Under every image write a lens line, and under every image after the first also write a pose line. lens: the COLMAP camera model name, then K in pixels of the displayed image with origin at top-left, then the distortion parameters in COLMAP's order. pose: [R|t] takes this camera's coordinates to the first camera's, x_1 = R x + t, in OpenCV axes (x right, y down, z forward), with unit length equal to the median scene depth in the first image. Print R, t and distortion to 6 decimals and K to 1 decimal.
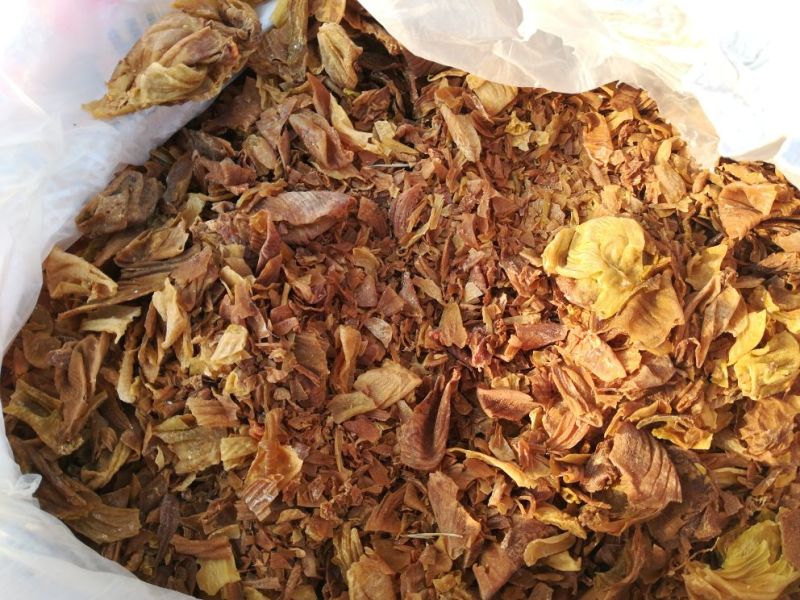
lens RADIAL K [[649.0, 0, 400.0], [0, 649.0, 300.0], [0, 0, 1]] dist [0.090675, -0.175270]
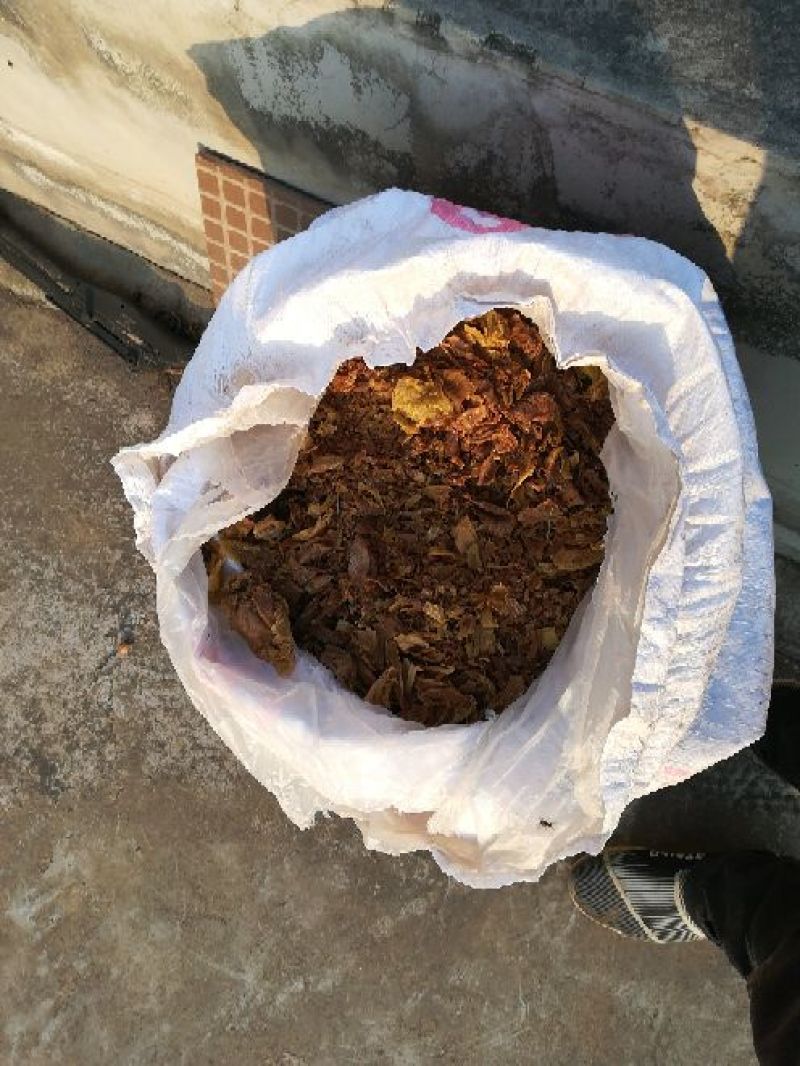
lens RADIAL K [[864.8, 0, 397.2], [0, 864.8, 524.6], [0, 0, 1]] dist [0.090675, -0.175270]
pose [[0.181154, -0.981367, 0.064047, -0.180909], [0.971655, 0.188658, 0.142461, -0.400966], [-0.151890, 0.036424, 0.987726, -1.327893]]
